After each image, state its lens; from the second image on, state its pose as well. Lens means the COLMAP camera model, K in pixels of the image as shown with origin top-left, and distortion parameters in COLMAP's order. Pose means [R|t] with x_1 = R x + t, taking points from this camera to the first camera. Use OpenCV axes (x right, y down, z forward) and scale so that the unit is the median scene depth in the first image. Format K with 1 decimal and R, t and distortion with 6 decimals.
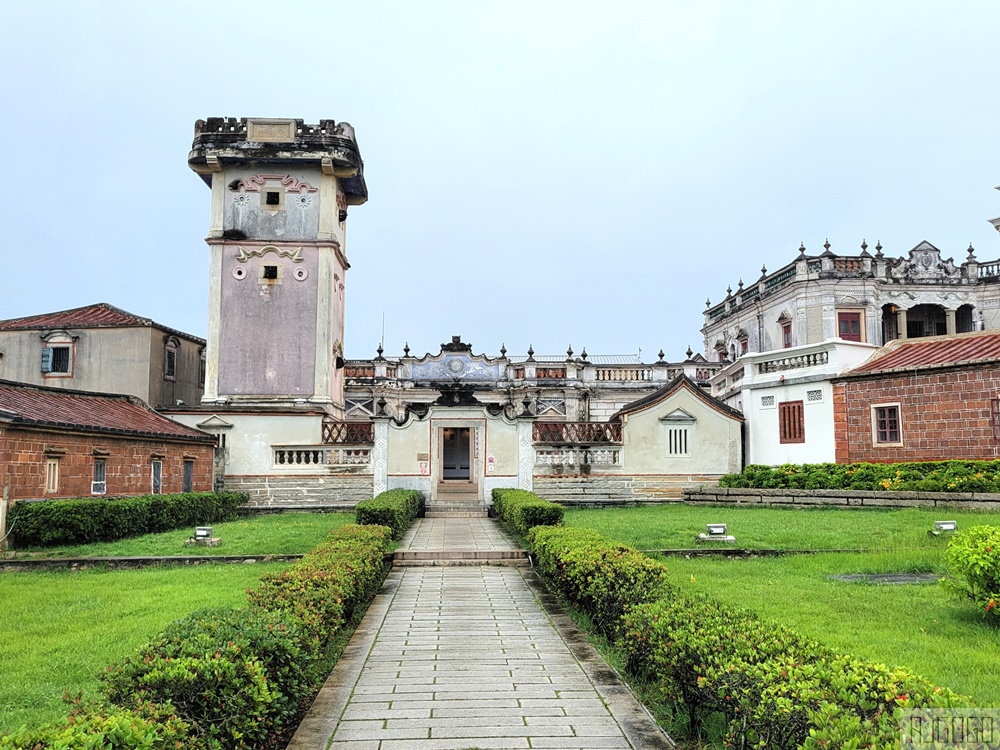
lens RADIAL K [[962.4, 0, 500.0], [0, 962.4, 375.0], [0, 0, 1]] dist [0.043013, -0.002357]
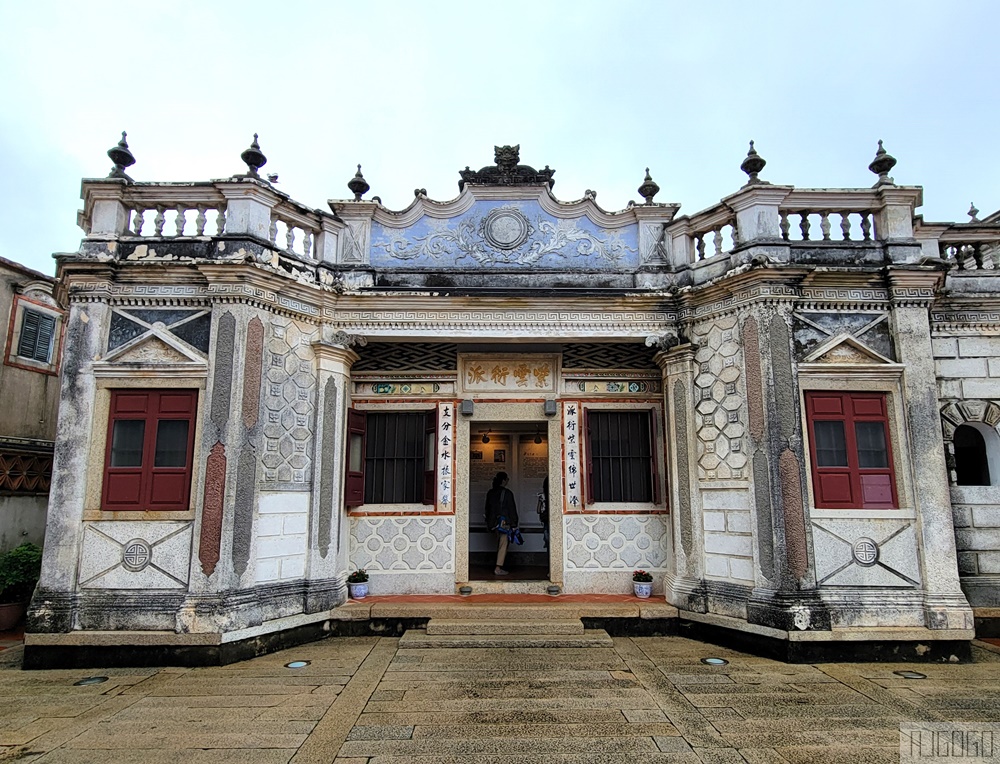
lens RADIAL K [[592.4, 0, 504.2], [0, 592.4, 401.4], [0, 0, 1]] dist [-0.003942, -0.000461]
pose [[0.998582, -0.008034, -0.052626, -0.049139], [0.005014, 0.998346, -0.057275, 0.081237], [0.052999, 0.056930, 0.996970, 1.085074]]
